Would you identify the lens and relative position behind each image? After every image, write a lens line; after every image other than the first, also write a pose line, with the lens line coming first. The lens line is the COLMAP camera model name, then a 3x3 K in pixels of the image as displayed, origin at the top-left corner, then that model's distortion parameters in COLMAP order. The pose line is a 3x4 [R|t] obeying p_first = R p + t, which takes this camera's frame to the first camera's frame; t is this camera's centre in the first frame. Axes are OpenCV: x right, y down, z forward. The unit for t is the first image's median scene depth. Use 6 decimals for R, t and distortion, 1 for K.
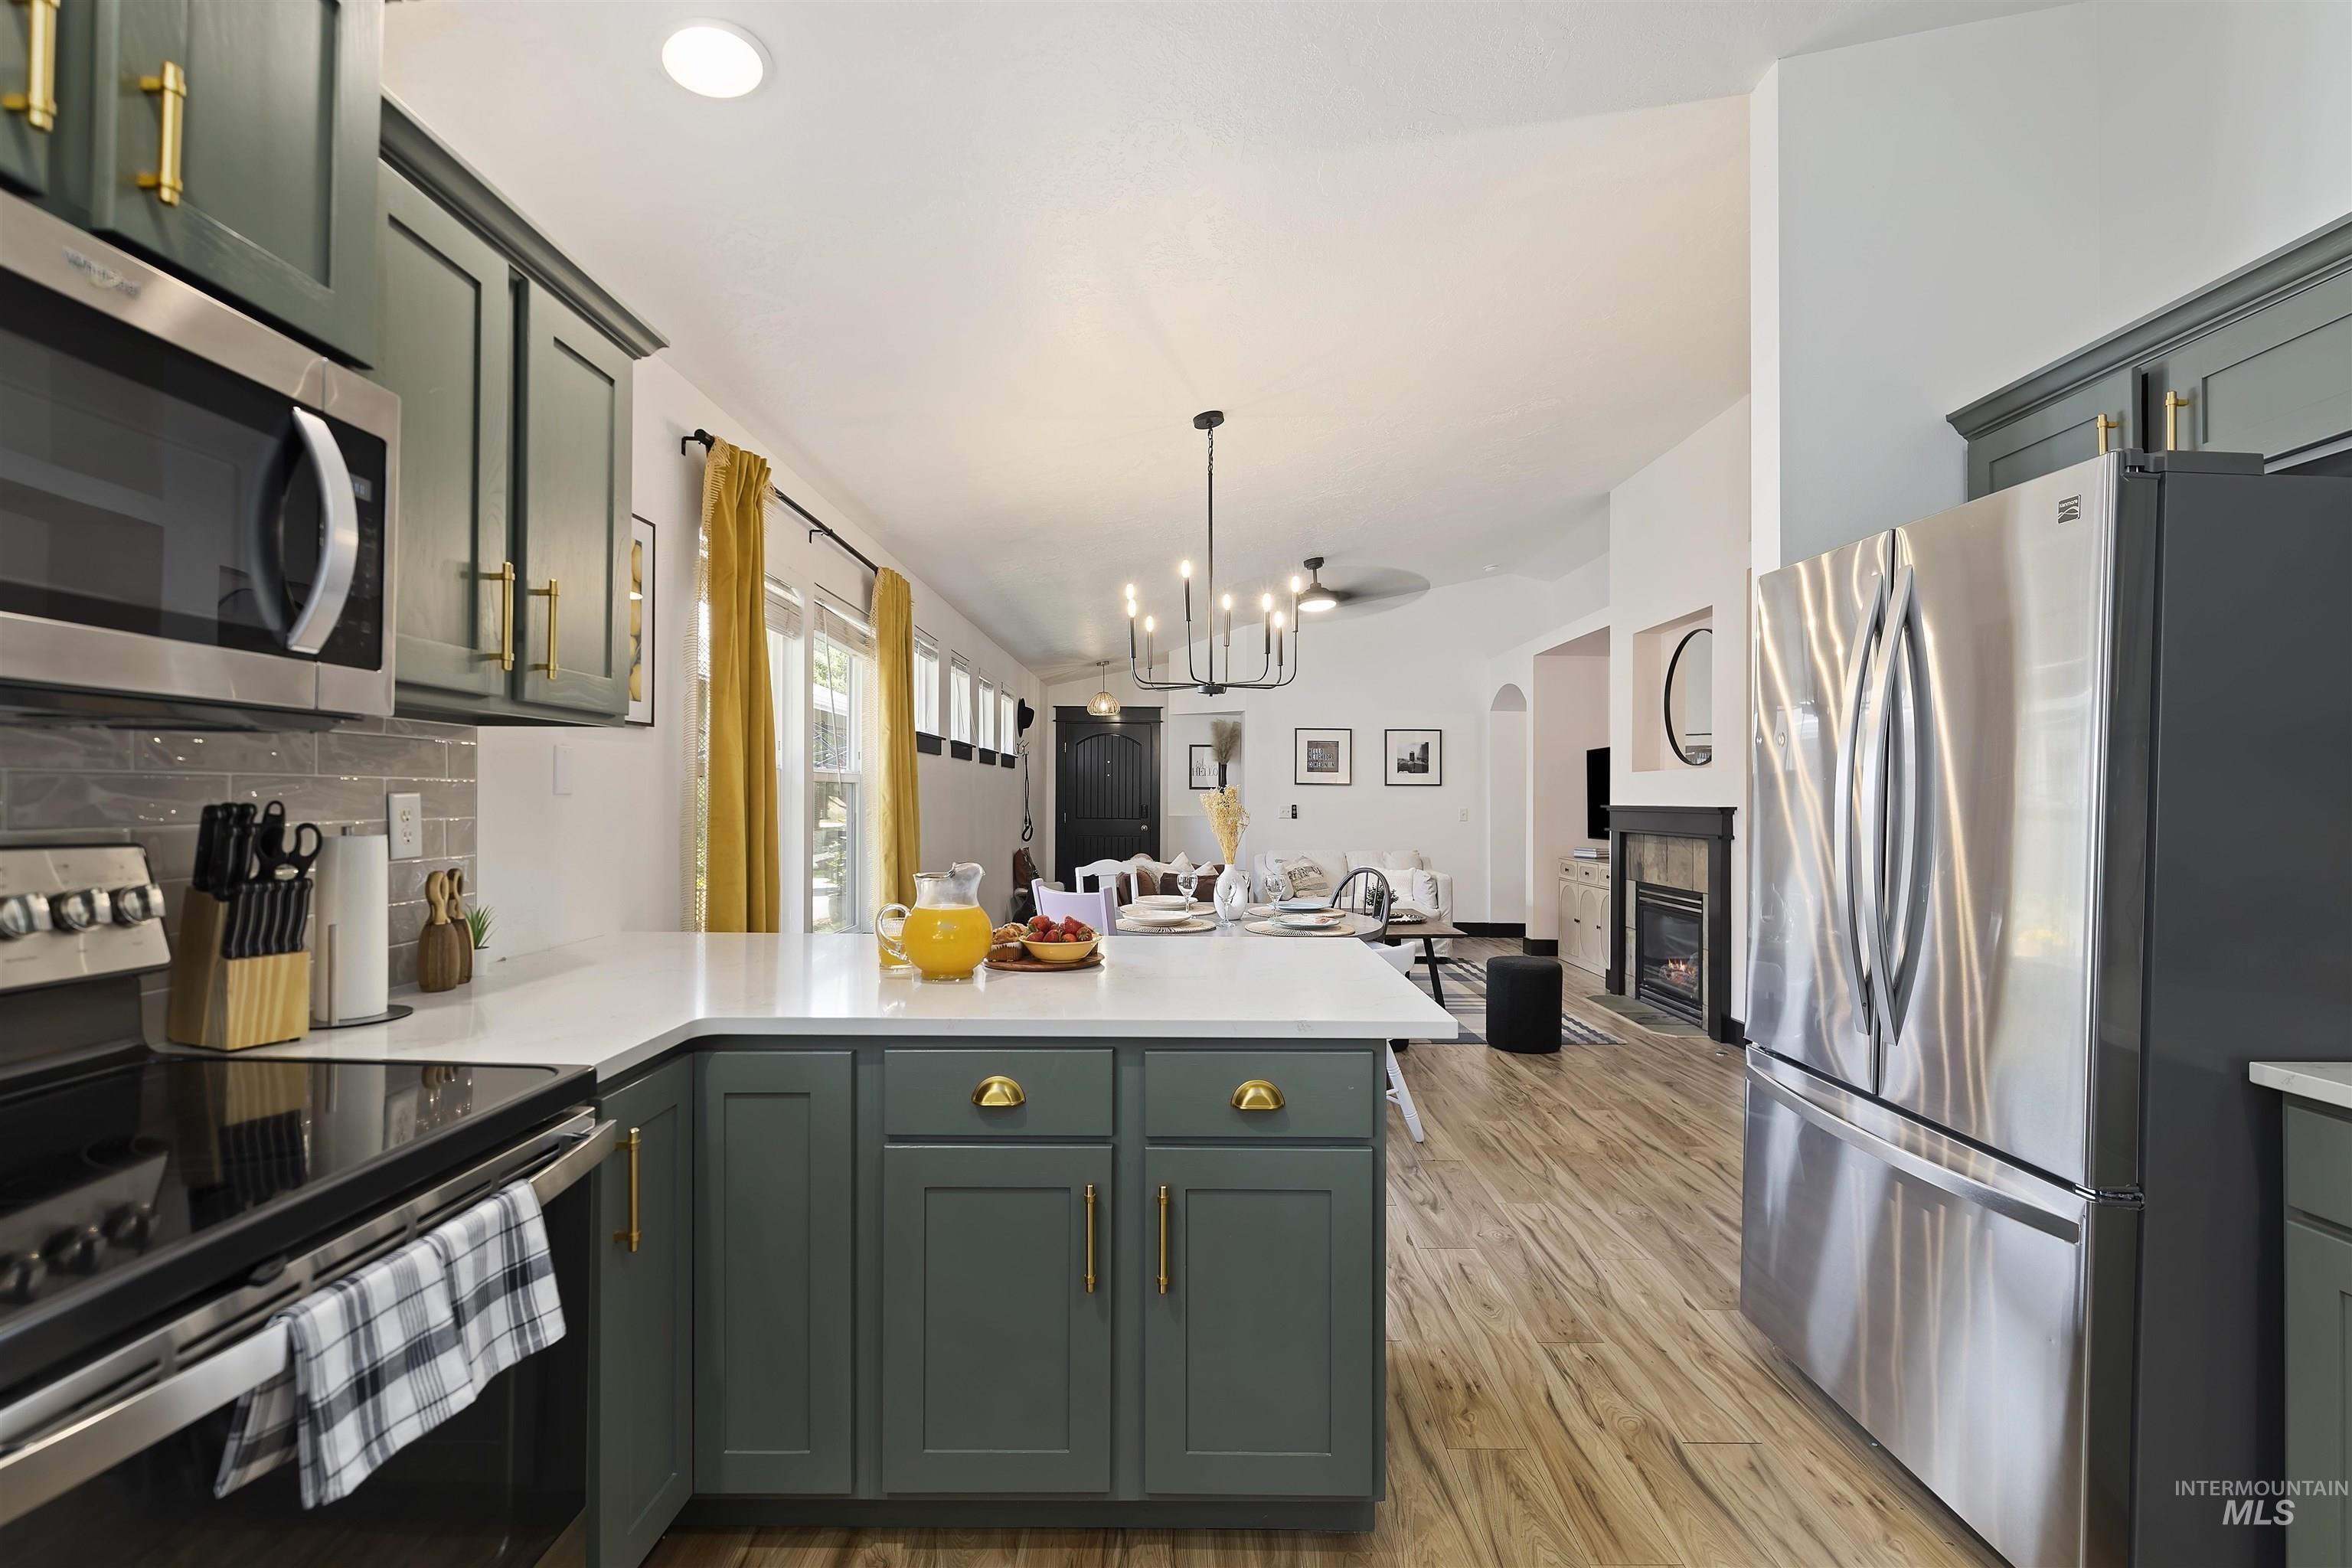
lens RADIAL K [[1034.9, 0, 1176.0], [0, 1034.9, 784.0], [0, 0, 1]] dist [-0.001216, -0.000146]
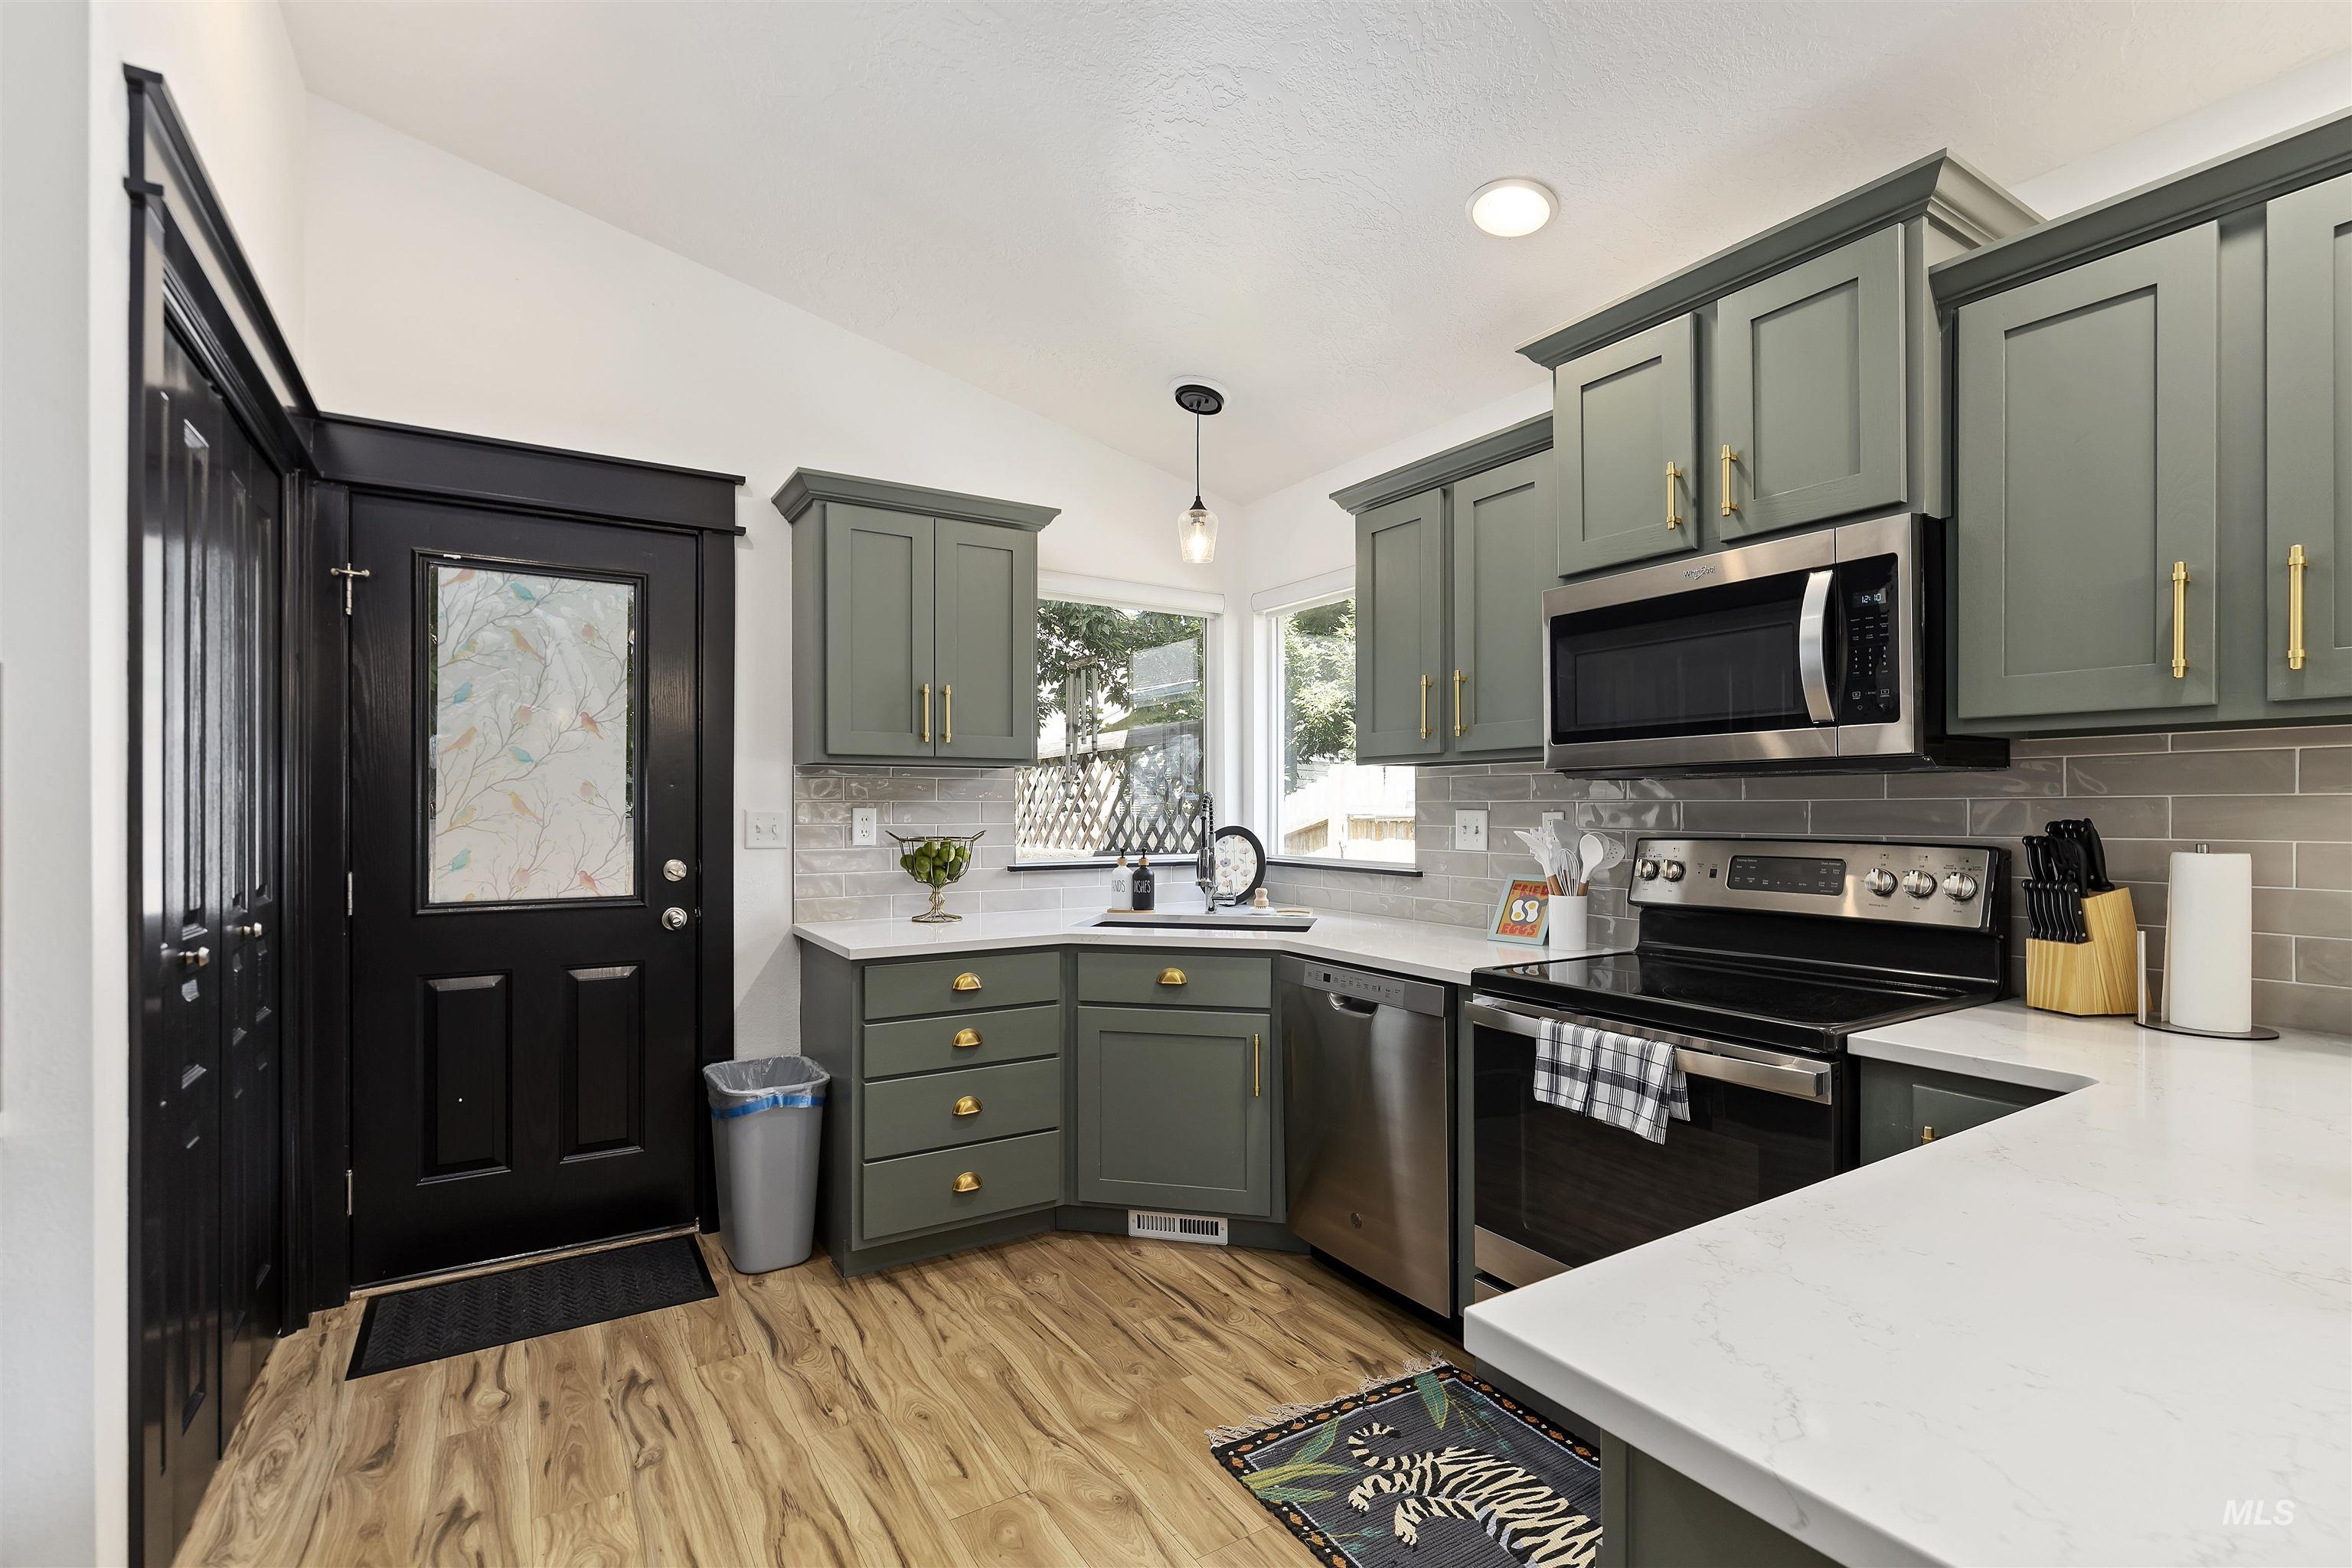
lens RADIAL K [[1079.9, 0, 1213.7], [0, 1079.9, 829.2], [0, 0, 1]] dist [0.000552, -0.000070]
pose [[-0.844116, 0.001120, -0.536159, 0.138771], [0.001133, 0.999999, 0.000305, 0.005797], [0.536159, -0.000350, -0.844117, 0.316584]]
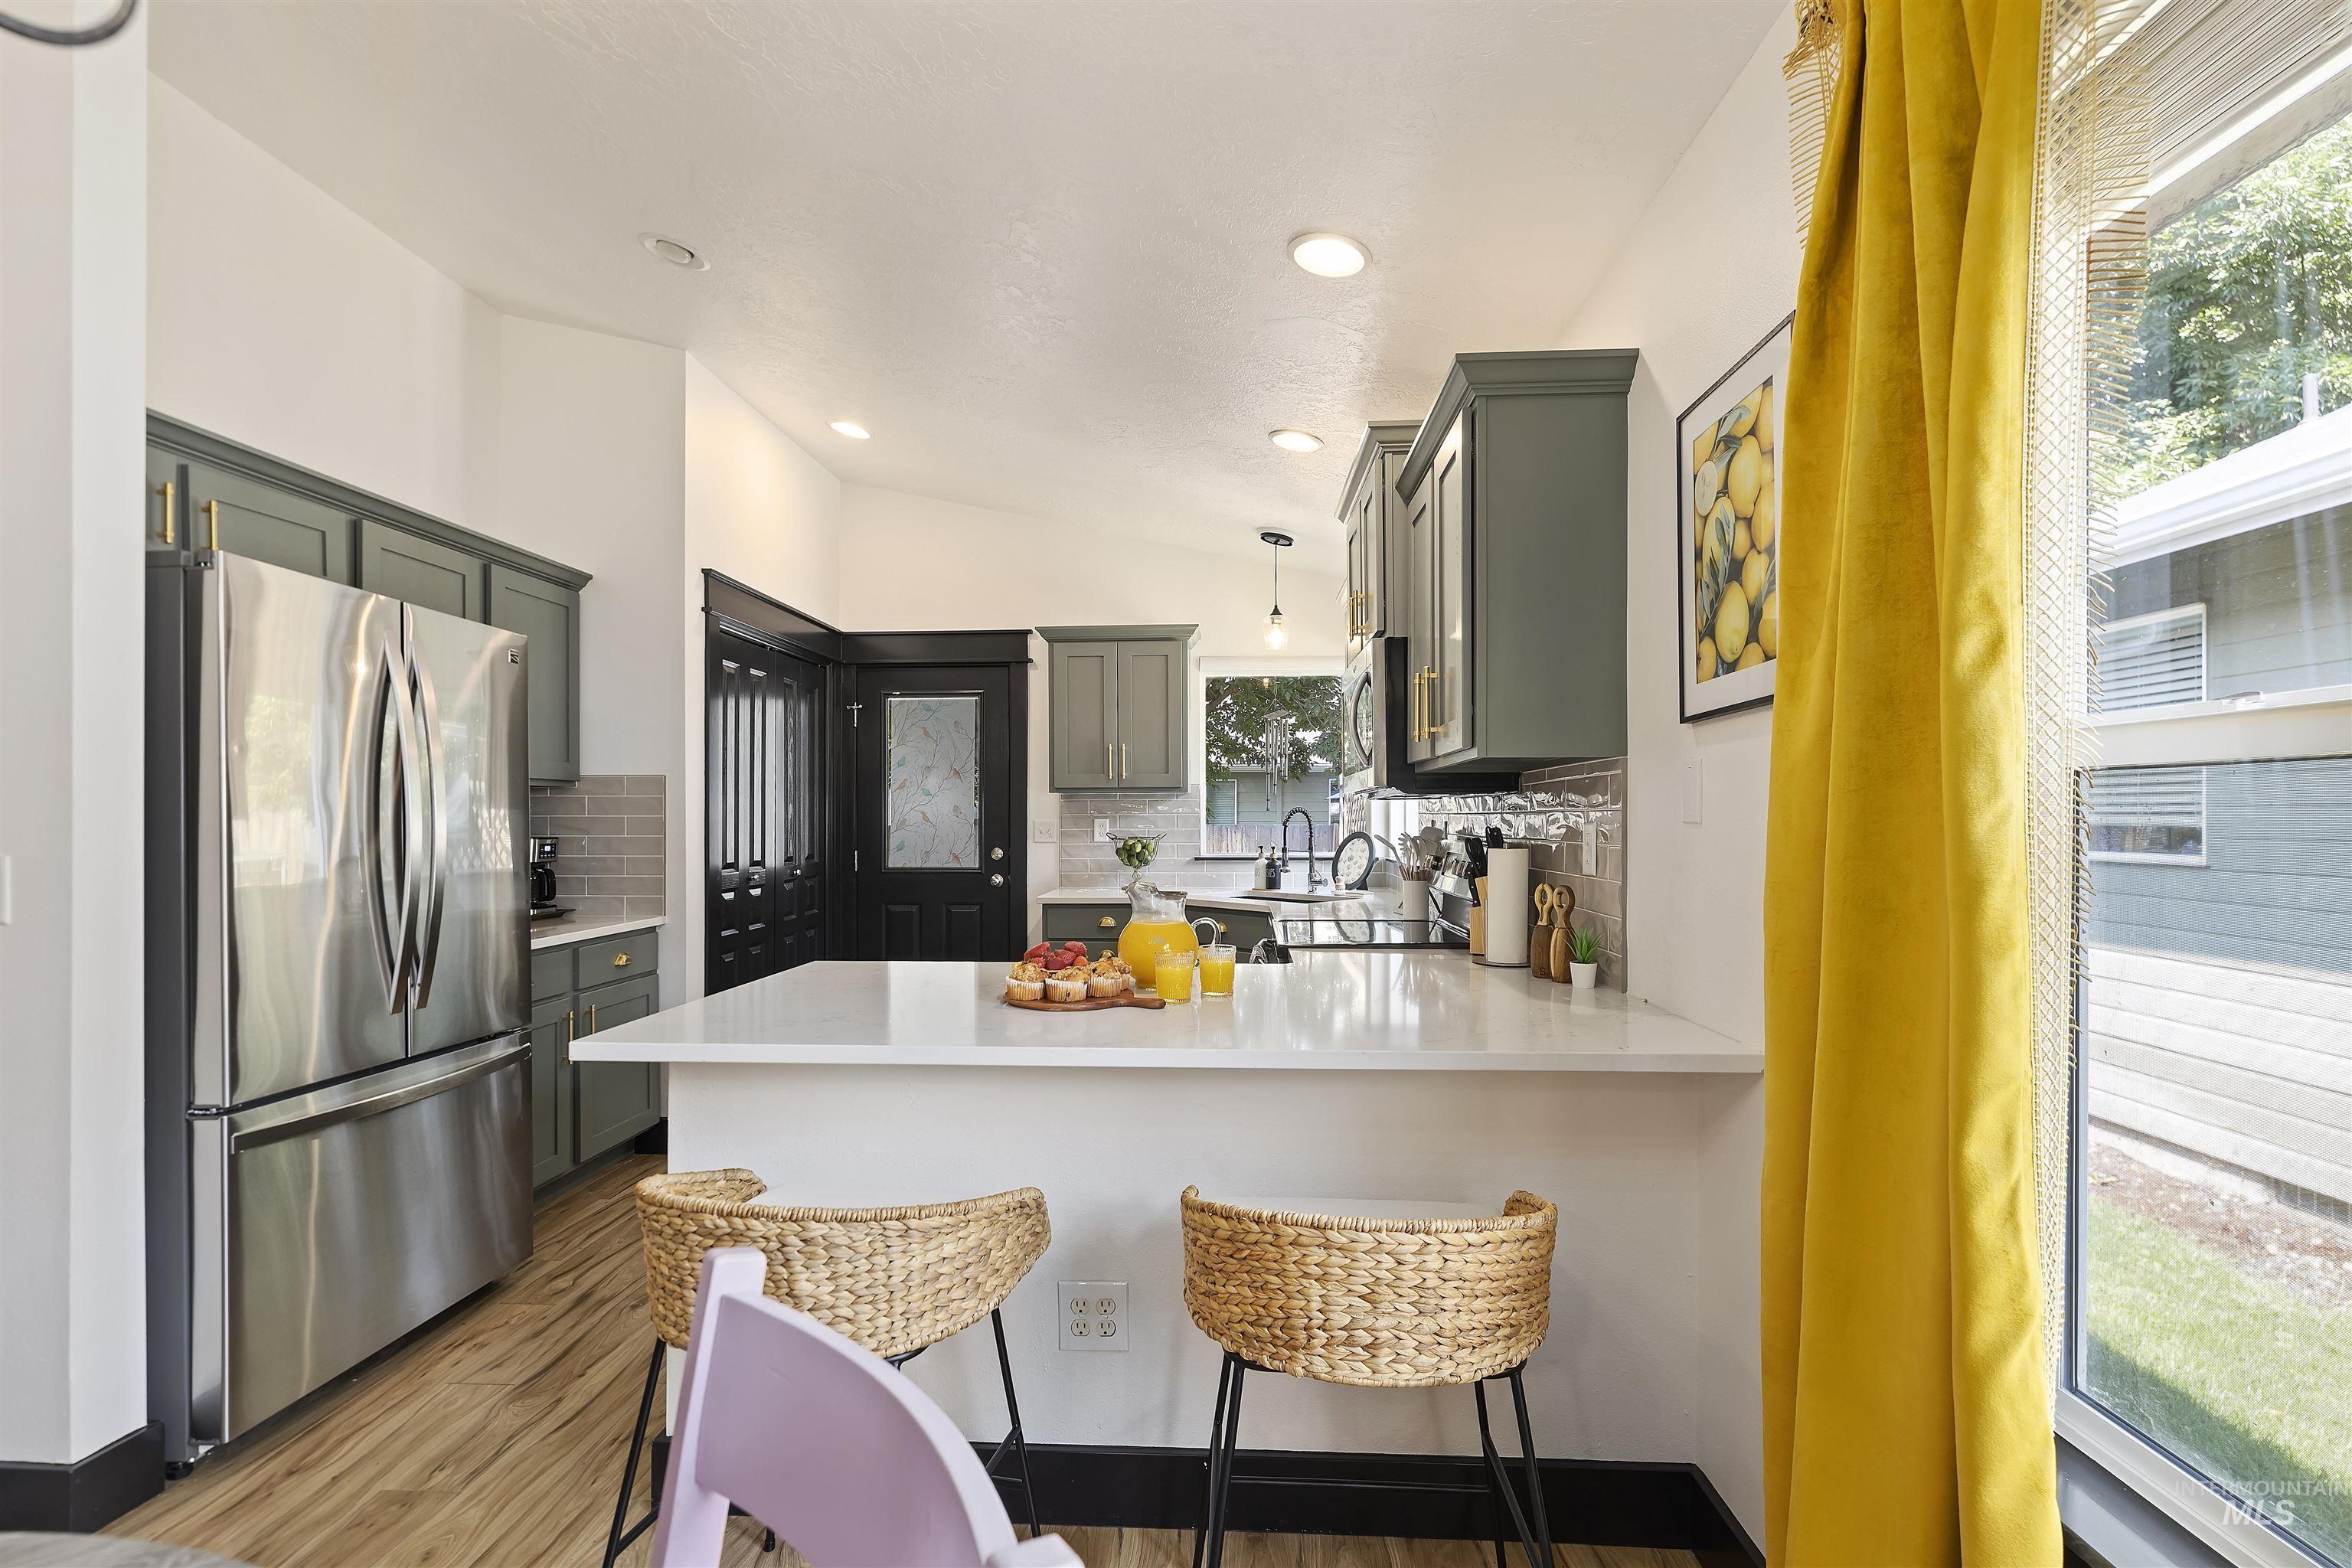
lens RADIAL K [[1064.3, 0, 1172.2], [0, 1064.3, 816.2], [0, 0, 1]] dist [-0.000456, -0.000107]
pose [[-0.998767, -0.006179, 0.049264, -0.080958], [-0.007026, 0.999830, -0.017044, 0.007296], [-0.049151, -0.017369, -0.998640, 0.601433]]
